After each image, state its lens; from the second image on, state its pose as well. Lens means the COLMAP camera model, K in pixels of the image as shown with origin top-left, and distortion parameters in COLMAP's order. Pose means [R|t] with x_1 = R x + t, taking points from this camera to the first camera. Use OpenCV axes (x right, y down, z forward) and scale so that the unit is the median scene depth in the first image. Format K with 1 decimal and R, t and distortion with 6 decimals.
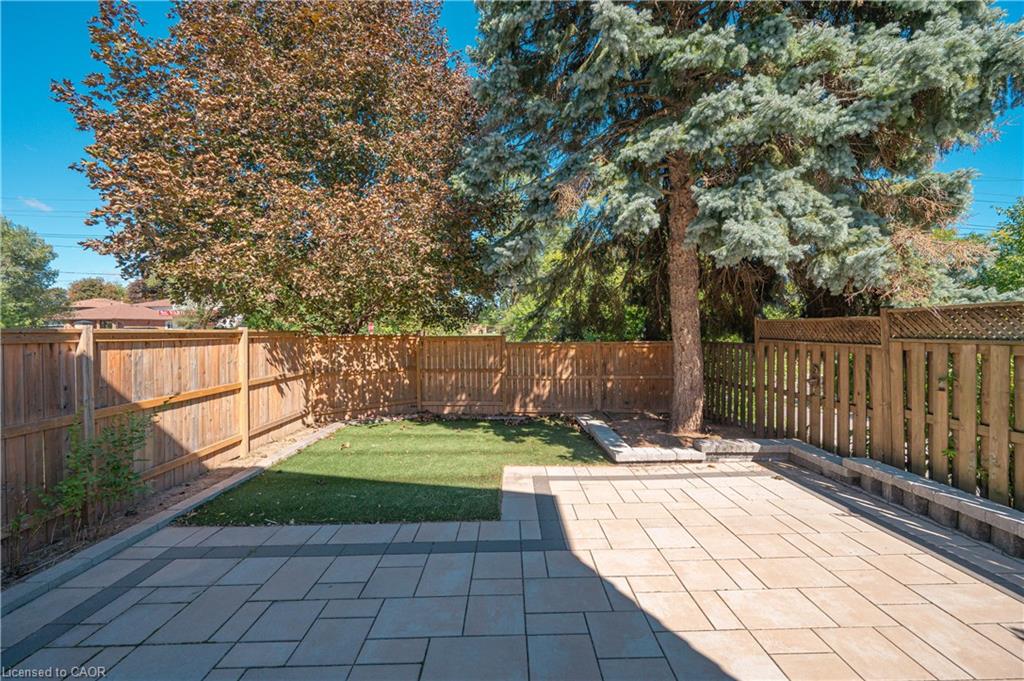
lens RADIAL K [[401.9, 0, 514.0], [0, 401.9, 342.6], [0, 0, 1]] dist [0.003333, 0.000206]
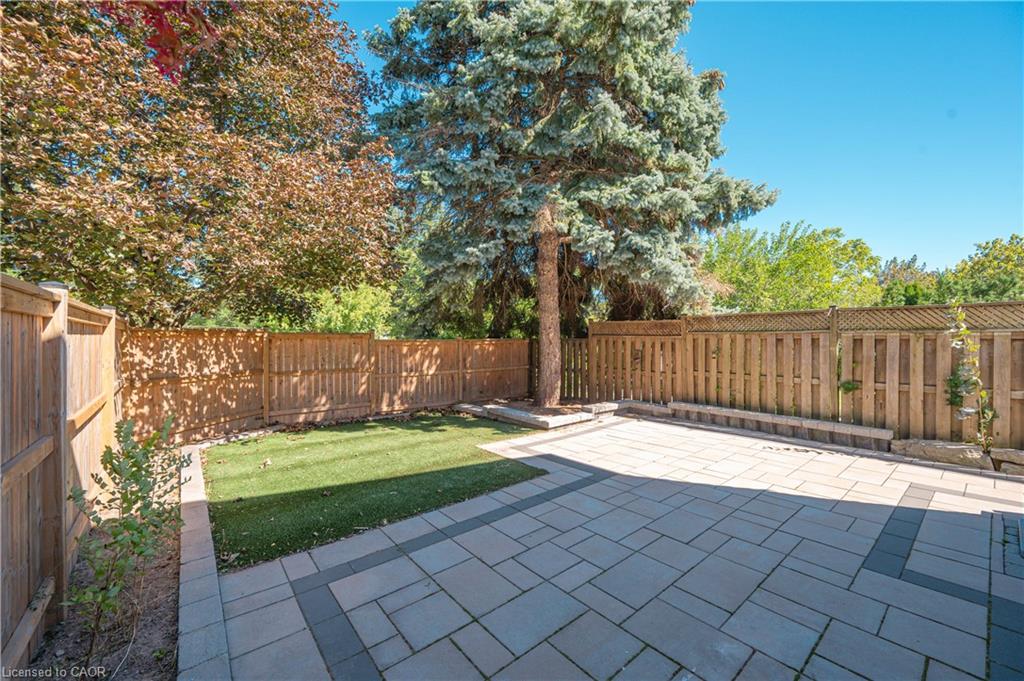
lens RADIAL K [[401.9, 0, 517.4], [0, 401.9, 340.2], [0, 0, 1]] dist [0.003333, 0.000206]
pose [[0.771714, 0.004290, 0.635956, -0.707905], [0.011439, 0.999722, -0.020625, 0.048080], [-0.635867, 0.023191, 0.771450, 0.085651]]
